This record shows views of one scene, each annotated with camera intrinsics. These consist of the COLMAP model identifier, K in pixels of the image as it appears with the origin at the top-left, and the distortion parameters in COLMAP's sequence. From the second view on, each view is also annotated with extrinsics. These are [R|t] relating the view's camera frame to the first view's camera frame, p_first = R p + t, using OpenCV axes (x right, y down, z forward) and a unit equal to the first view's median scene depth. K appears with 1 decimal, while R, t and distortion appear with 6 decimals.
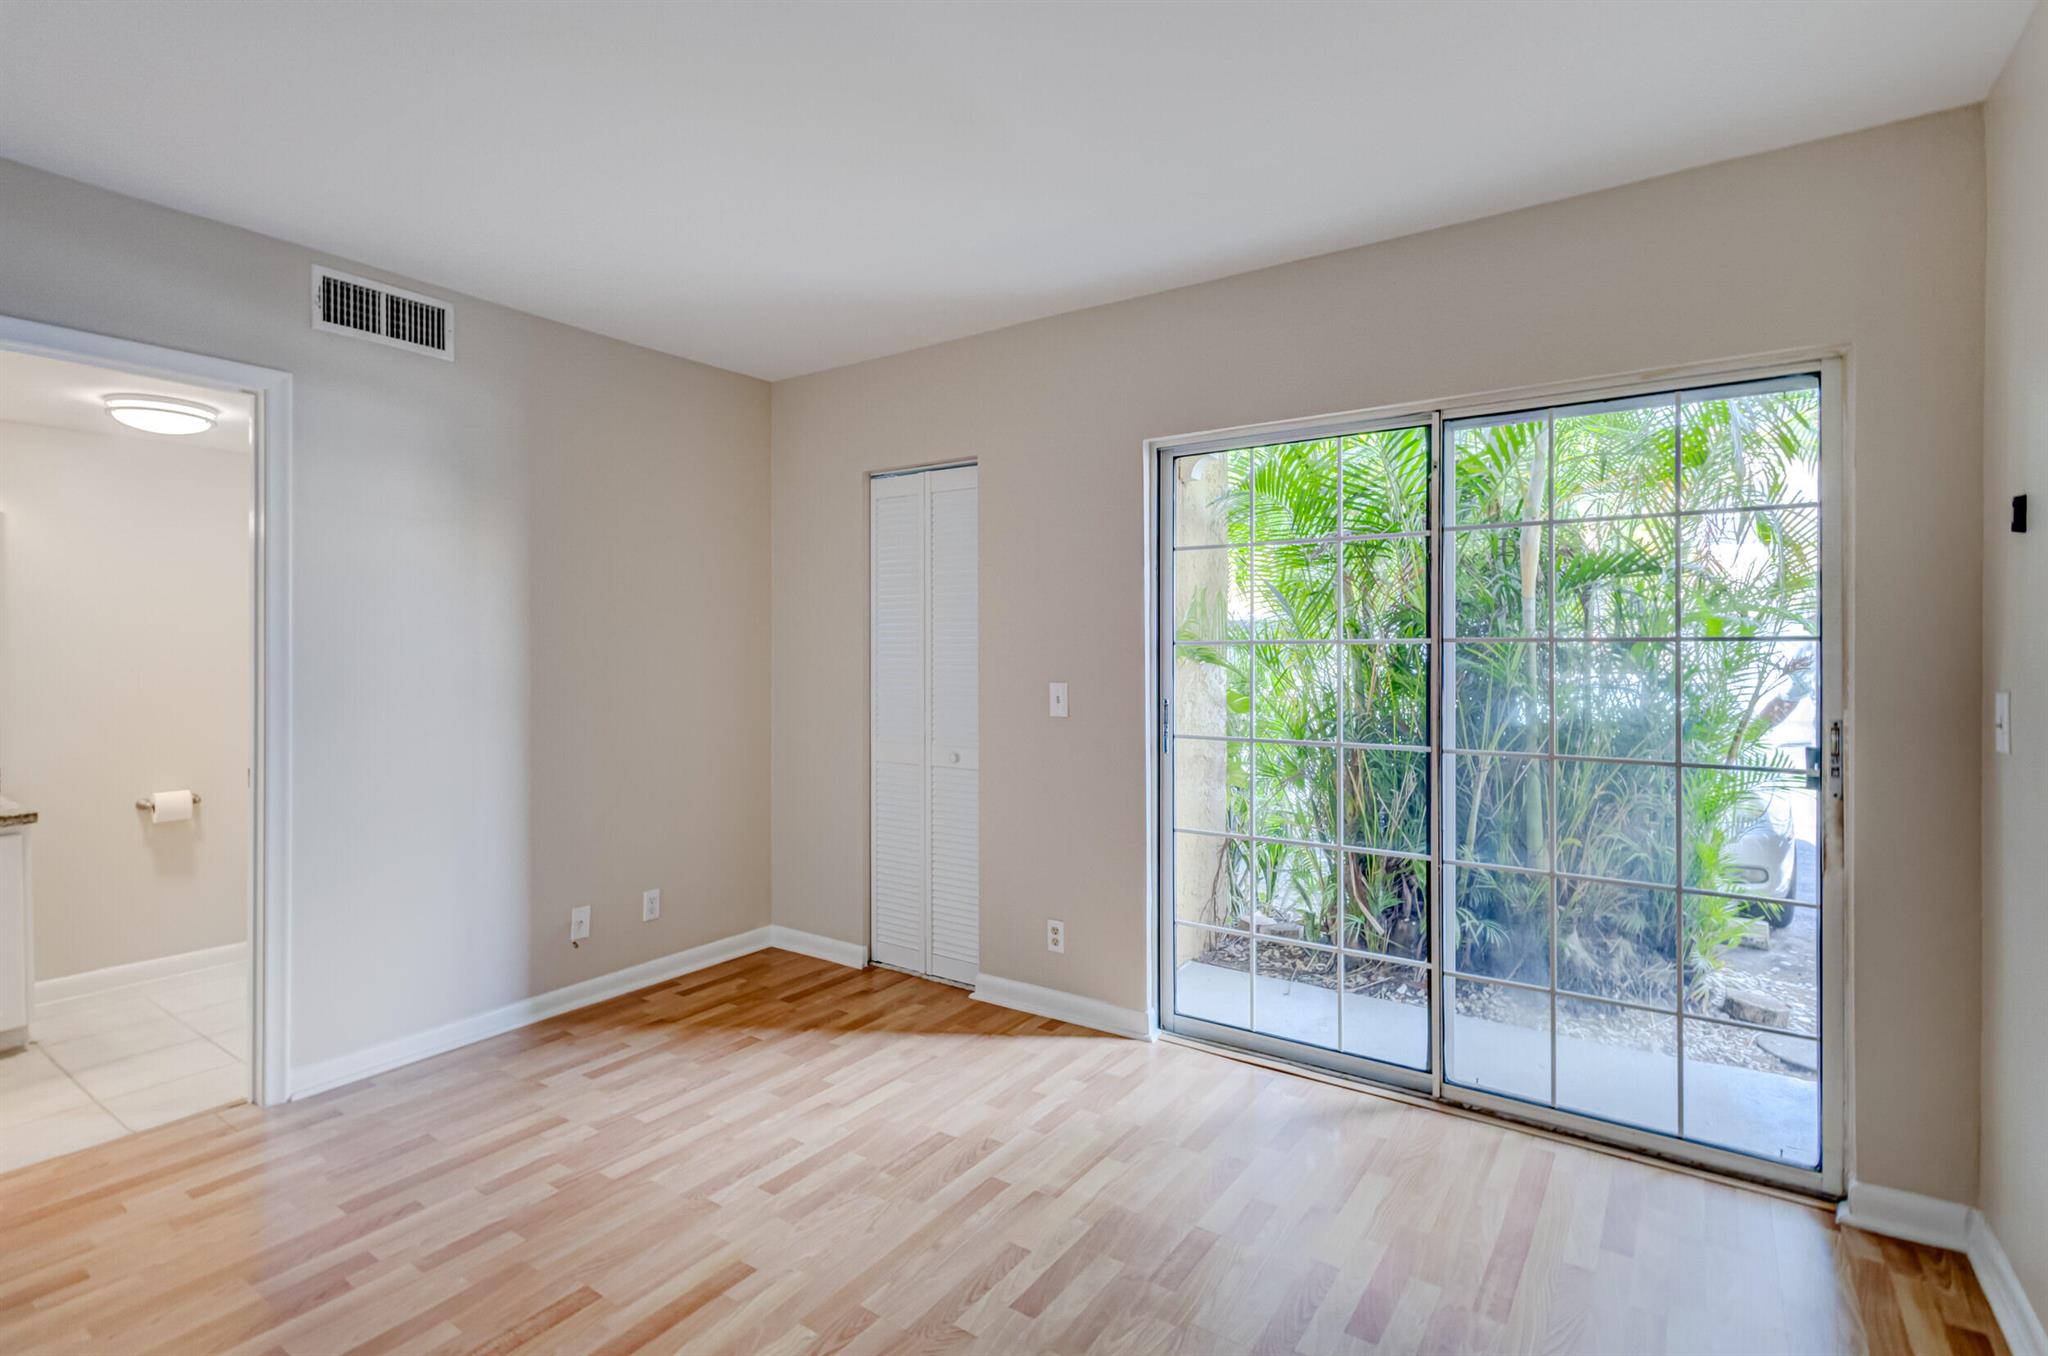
lens RADIAL K [[957.0, 0, 1021.3], [0, 957.0, 652.4], [0, 0, 1]] dist [0.012627, -0.000810]
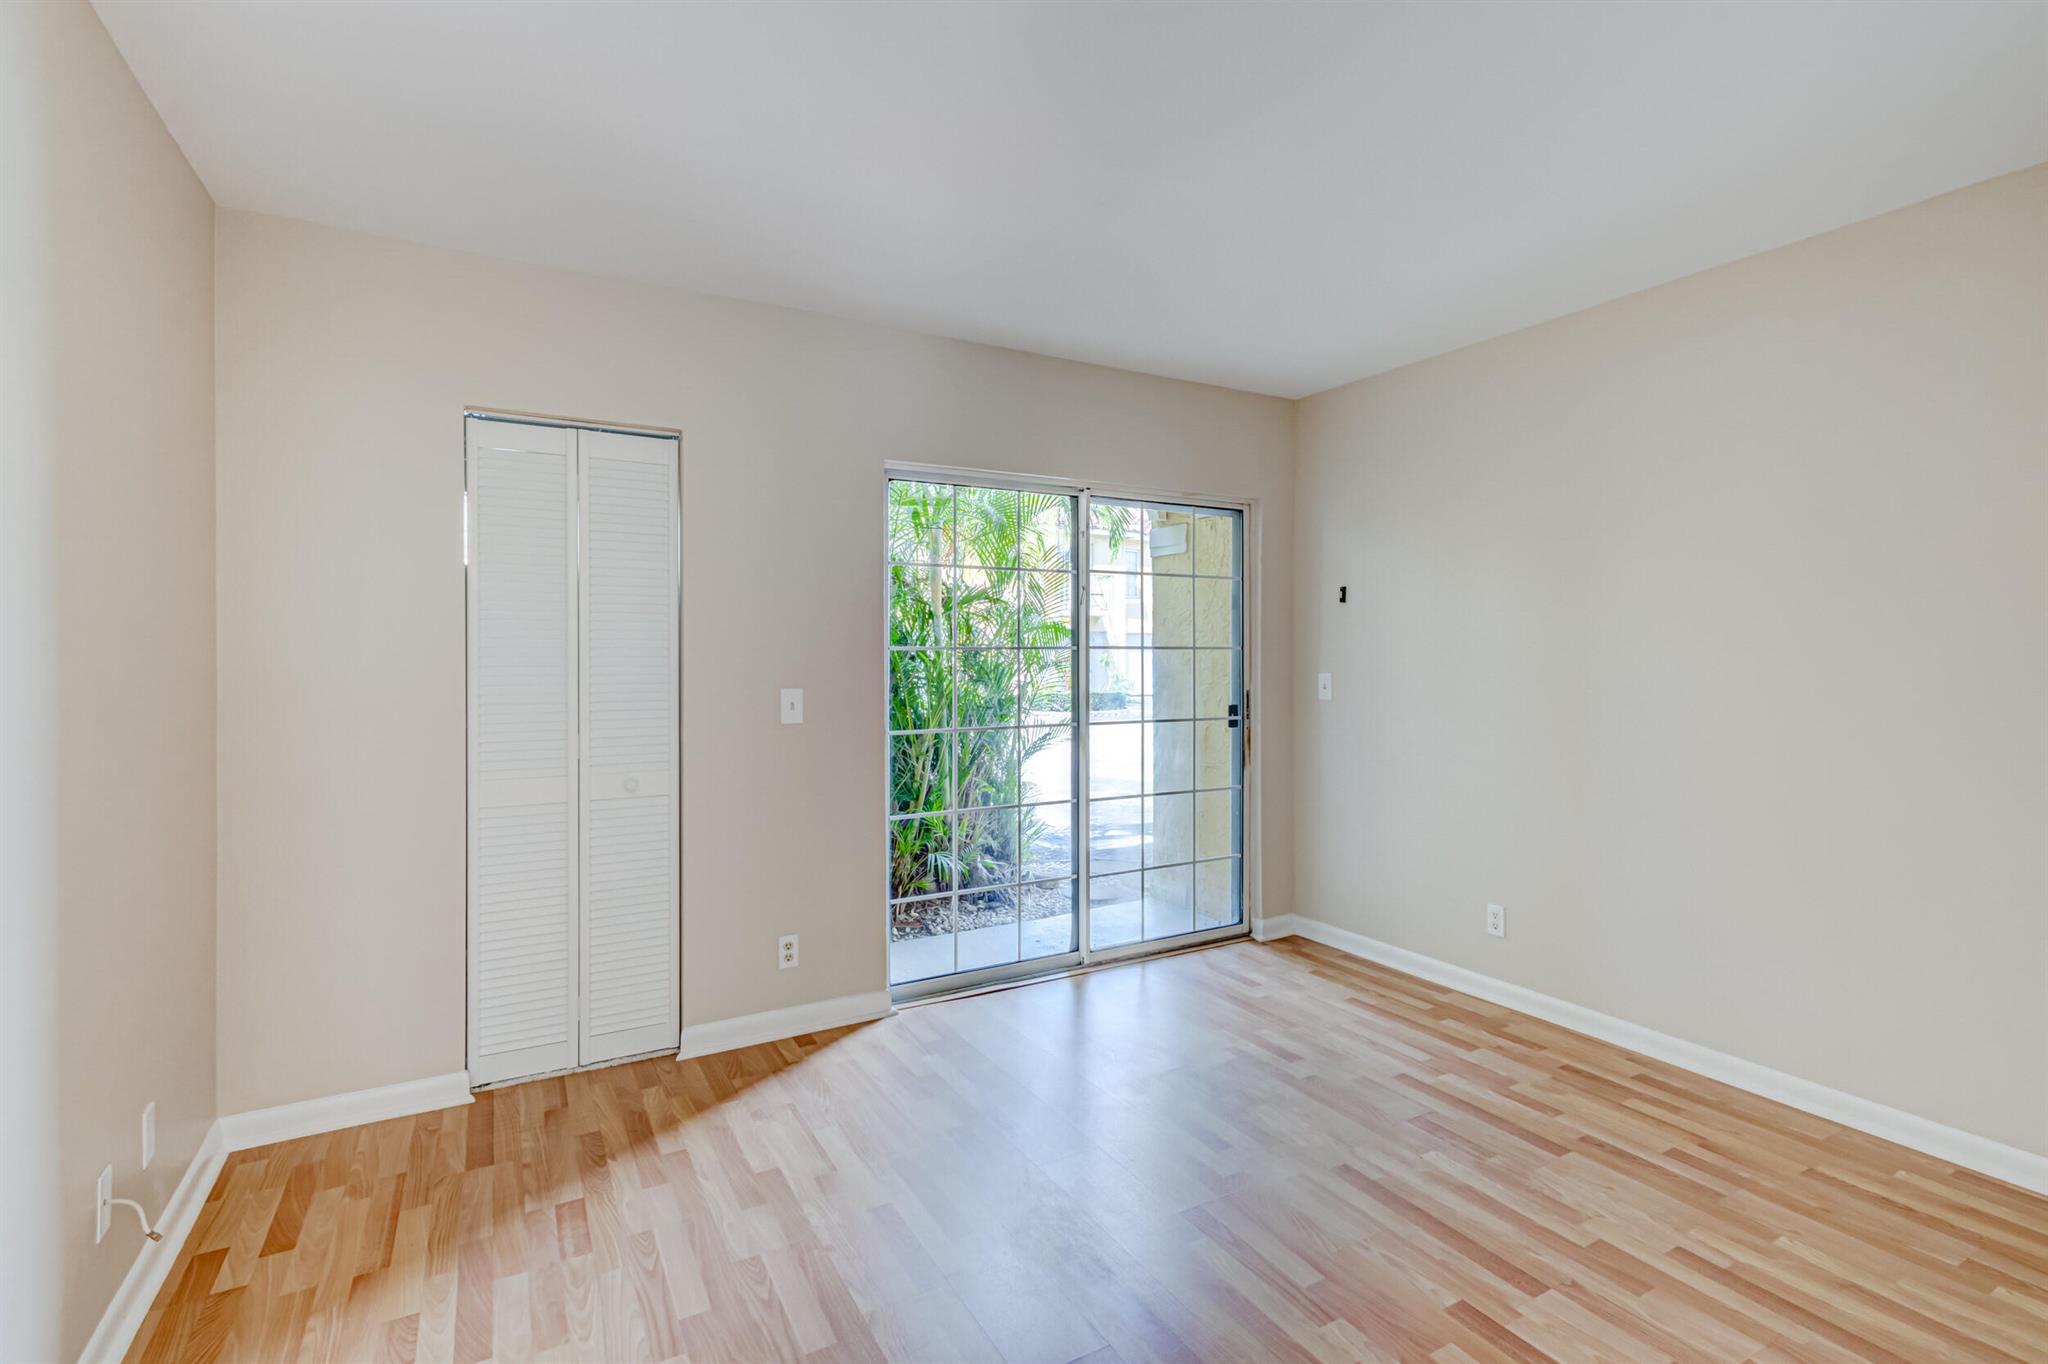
lens RADIAL K [[957.0, 0, 1021.3], [0, 957.0, 656.4], [0, 0, 1]] dist [0.012627, -0.000810]
pose [[0.442712, -0.002968, 0.896659, -0.757046], [0.003728, 0.999992, 0.001469, -0.001300], [-0.896656, 0.002693, 0.442719, 0.379197]]
